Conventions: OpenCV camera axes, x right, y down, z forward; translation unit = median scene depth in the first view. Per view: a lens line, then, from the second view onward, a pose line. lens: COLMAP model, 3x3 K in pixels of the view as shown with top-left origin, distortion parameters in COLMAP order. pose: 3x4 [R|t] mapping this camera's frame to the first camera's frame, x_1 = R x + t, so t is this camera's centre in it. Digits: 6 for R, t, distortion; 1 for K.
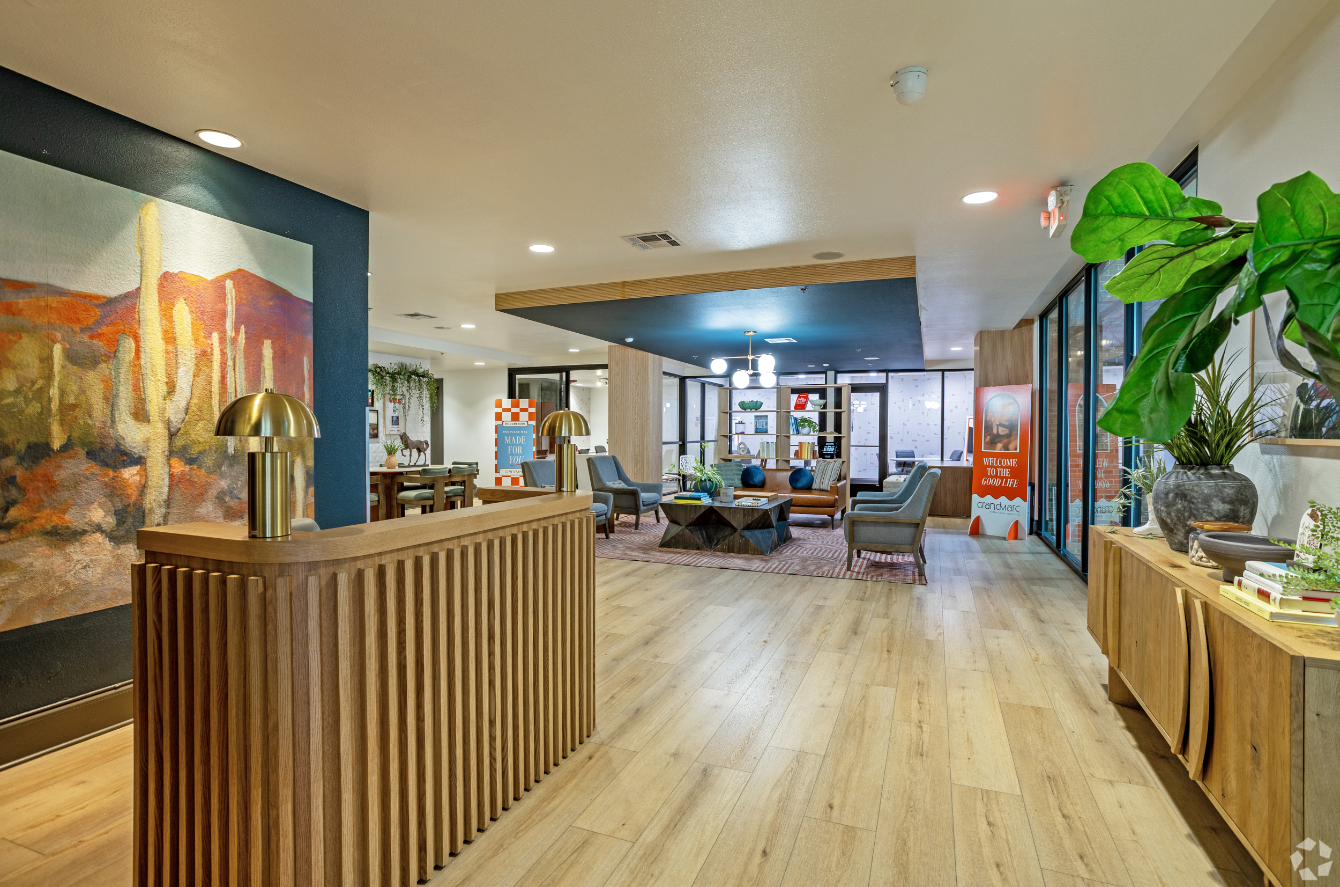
lens RADIAL K [[693.8, 0, 665.8], [0, 693.8, 445.0], [0, 0, 1]] dist [0.000795, 0.000052]
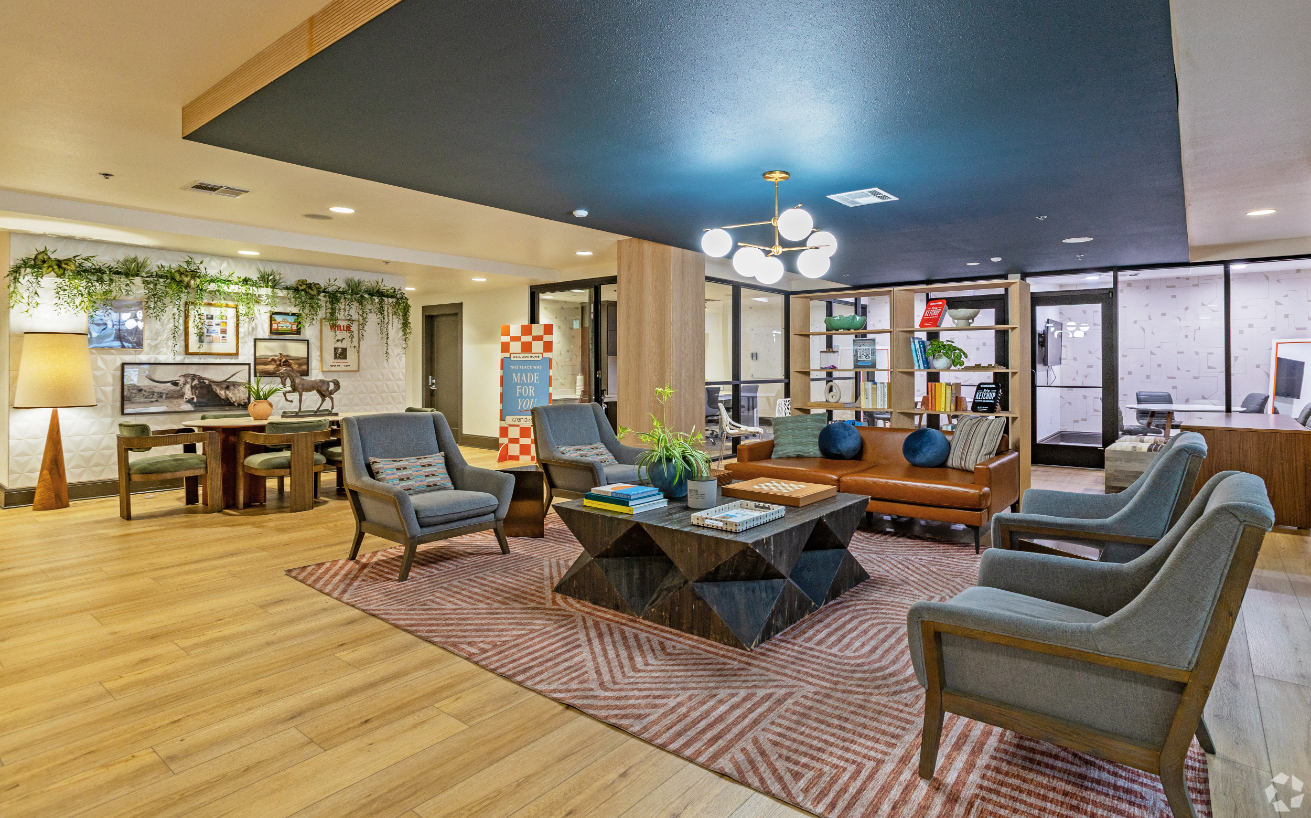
lens RADIAL K [[611.7, 0, 660.2], [0, 611.7, 364.3], [0, 0, 1]] dist [-0.002927, 0.000907]
pose [[0.937088, -0.005724, -0.349047, 0.157491], [-0.002215, 0.999748, -0.022342, -0.007599], [0.349087, 0.021709, 0.936839, 0.427103]]
